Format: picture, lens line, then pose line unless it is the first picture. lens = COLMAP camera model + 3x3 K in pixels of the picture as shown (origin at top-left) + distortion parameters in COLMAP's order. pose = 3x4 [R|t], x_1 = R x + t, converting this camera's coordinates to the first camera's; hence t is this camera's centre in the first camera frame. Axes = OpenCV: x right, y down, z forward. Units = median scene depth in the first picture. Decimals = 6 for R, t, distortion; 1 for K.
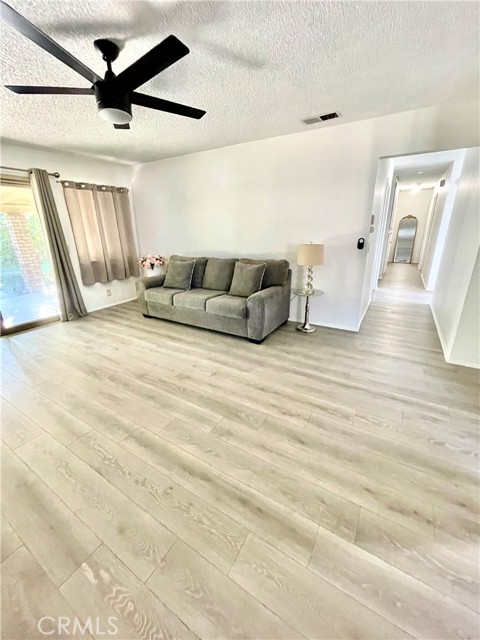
lens RADIAL K [[260.4, 0, 240.0], [0, 260.4, 320.0], [0, 0, 1]] dist [-0.001931, -0.000107]
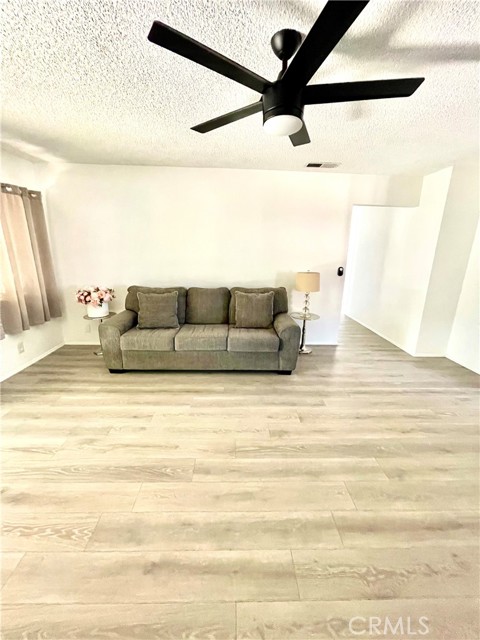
lens RADIAL K [[260.4, 0, 240.0], [0, 260.4, 320.0], [0, 0, 1]] dist [-0.001931, -0.000107]
pose [[0.835337, -0.115866, 0.537390, -0.571724], [0.150966, 0.988303, -0.021580, -0.113218], [-0.528604, 0.099154, 0.843058, 0.249105]]
